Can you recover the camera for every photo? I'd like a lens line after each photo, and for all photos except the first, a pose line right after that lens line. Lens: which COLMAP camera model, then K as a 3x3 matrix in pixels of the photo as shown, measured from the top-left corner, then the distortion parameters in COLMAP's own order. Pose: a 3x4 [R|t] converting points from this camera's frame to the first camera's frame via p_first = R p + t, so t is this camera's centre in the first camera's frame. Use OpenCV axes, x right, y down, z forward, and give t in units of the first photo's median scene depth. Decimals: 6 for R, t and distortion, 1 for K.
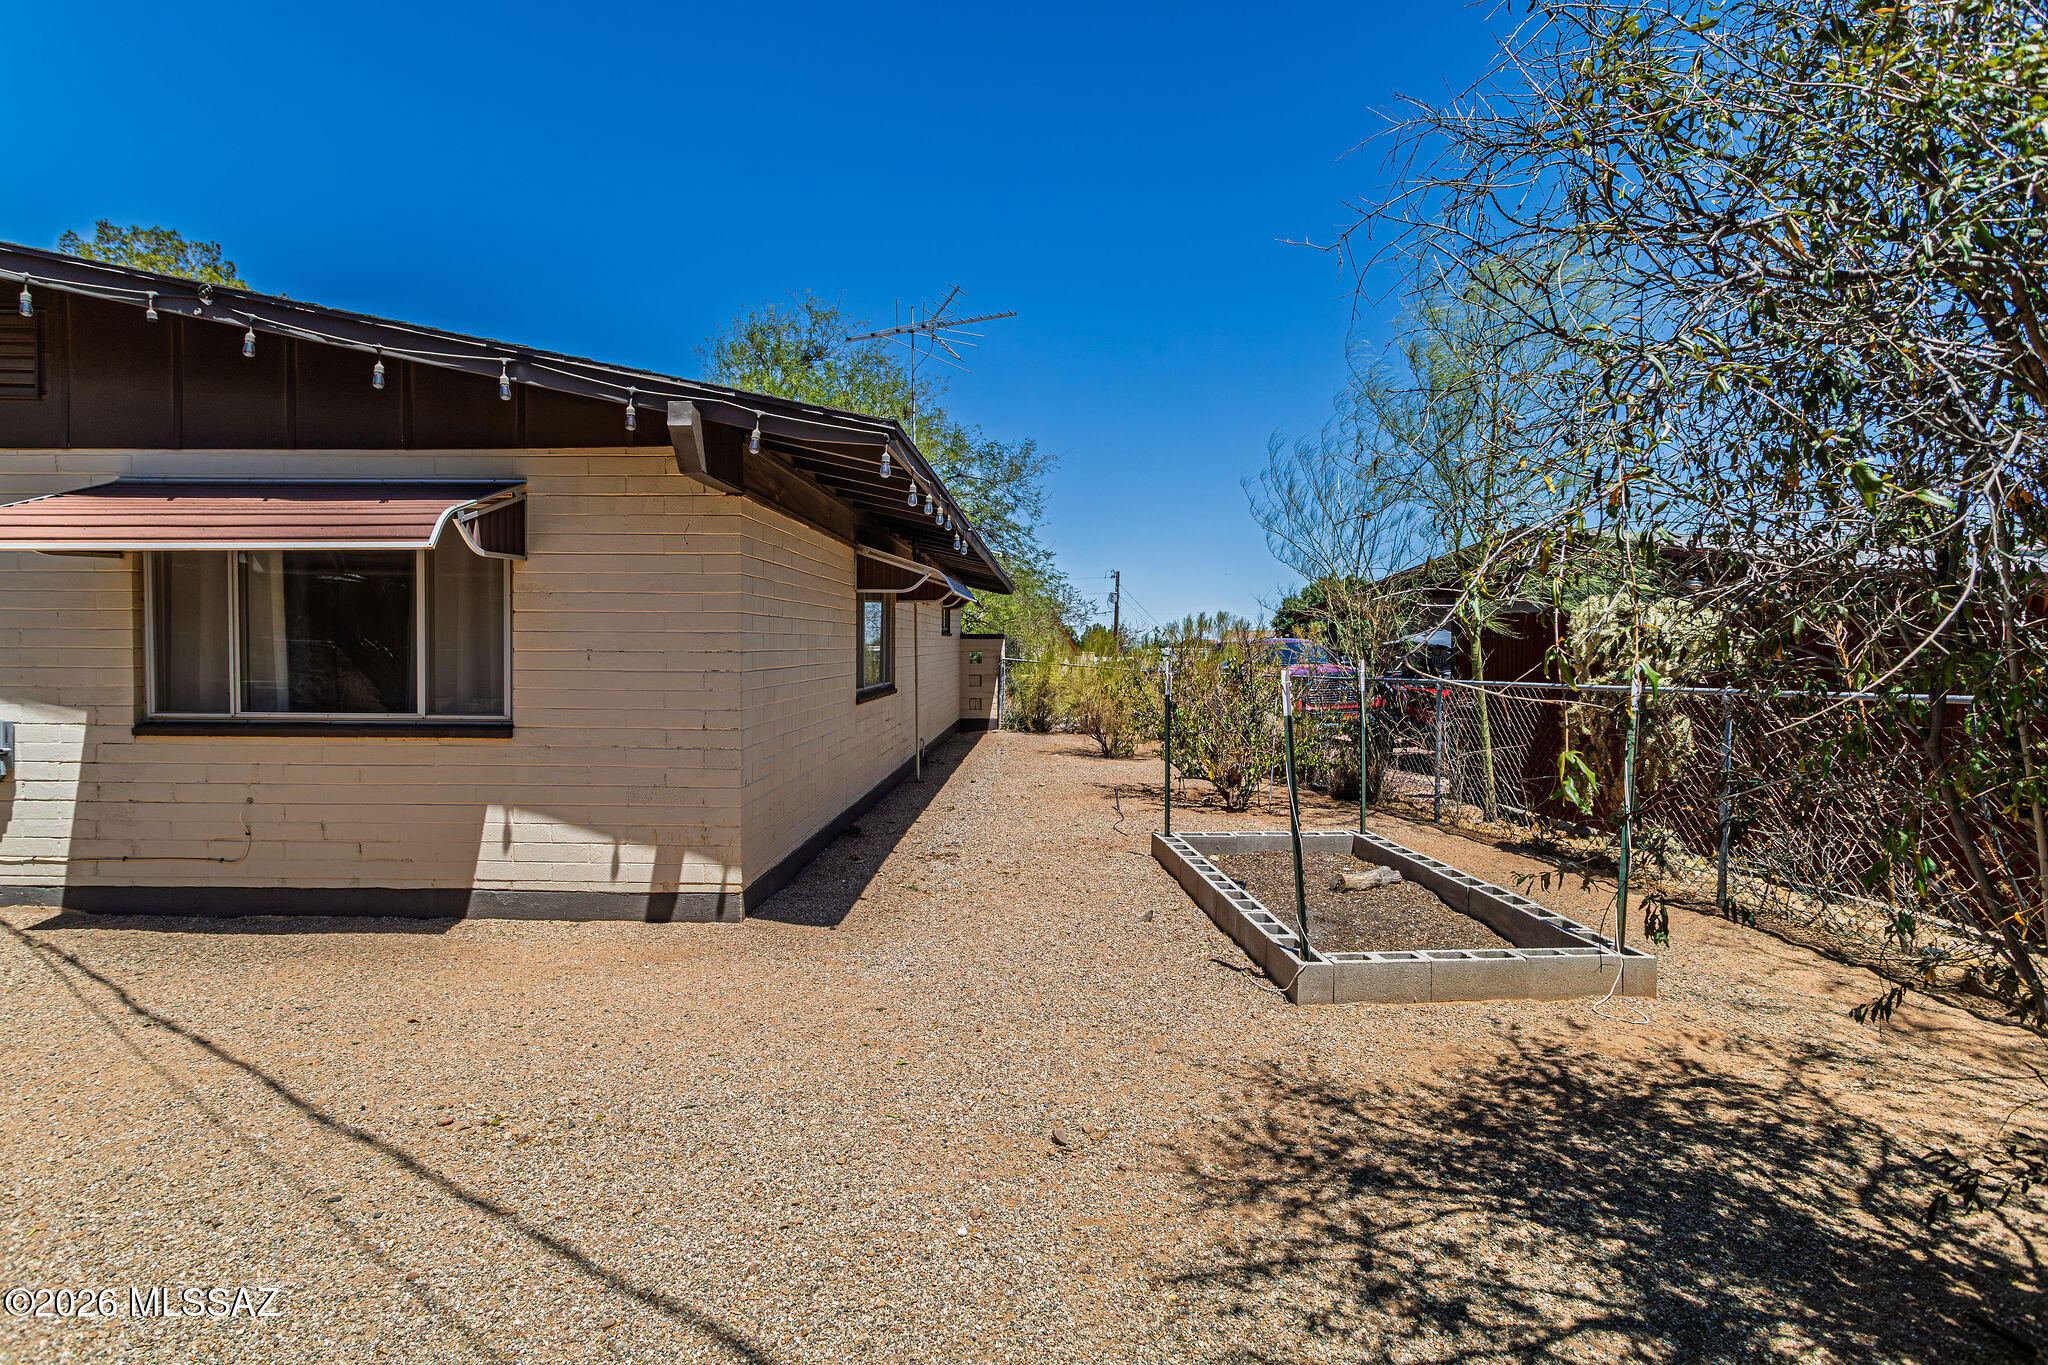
lens RADIAL K [[973.8, 0, 1002.6], [0, 973.8, 648.3], [0, 0, 1]] dist [0.001472, 0.001672]
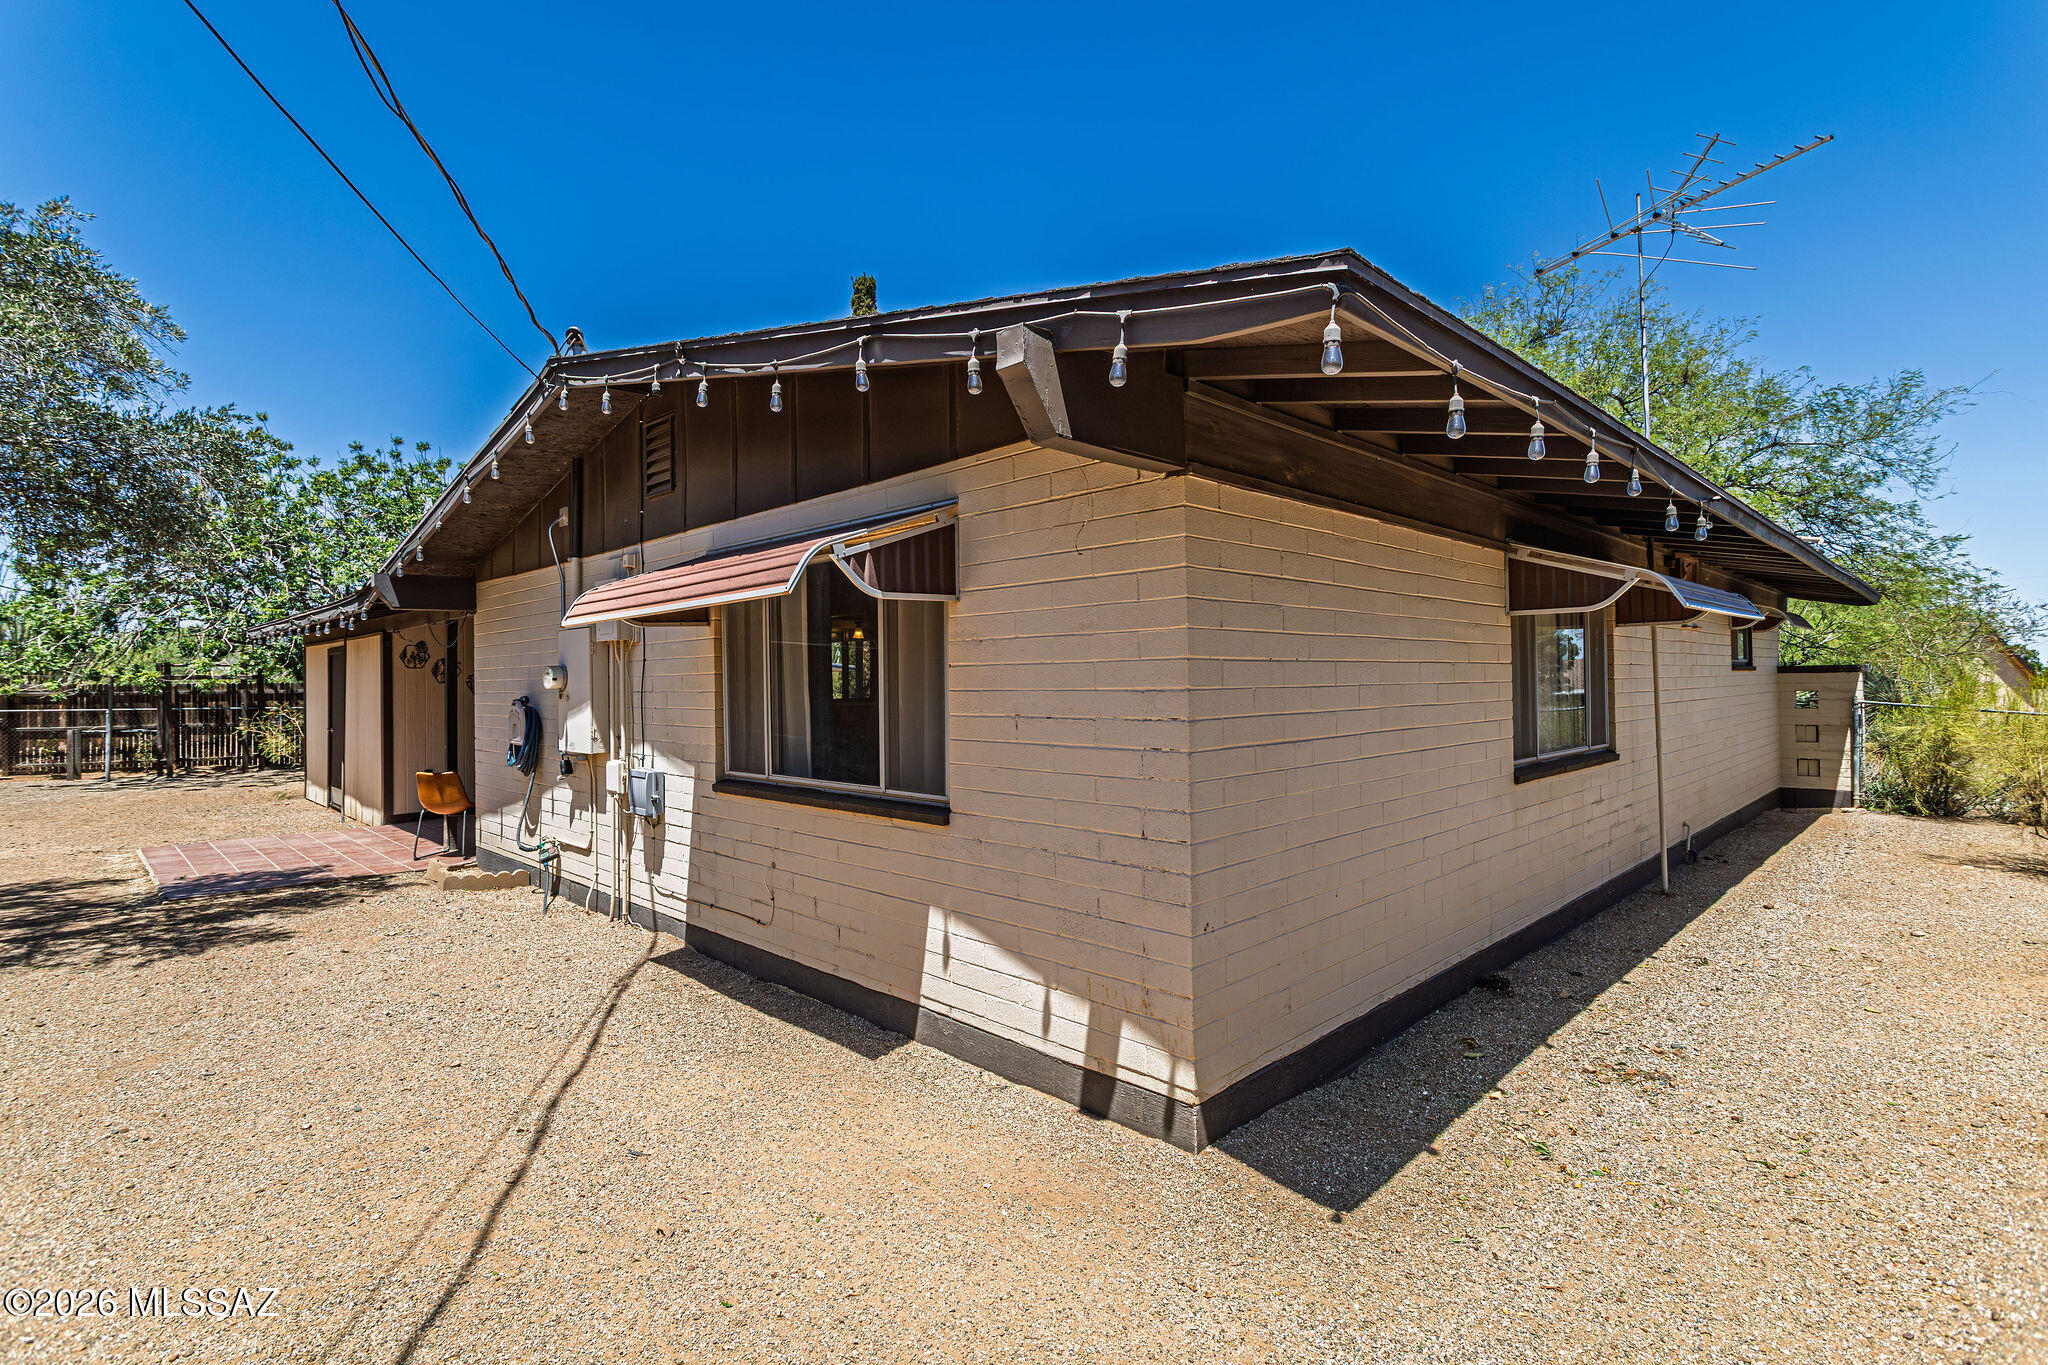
lens RADIAL K [[958.1, 0, 1022.2], [0, 958.1, 669.0], [0, 0, 1]] dist [0.003275, 0.001308]
pose [[0.740663, -0.024795, -0.671419, 0.068244], [0.013045, 0.999661, -0.022527, -0.016990], [0.671750, 0.007926, 0.740735, 0.457409]]
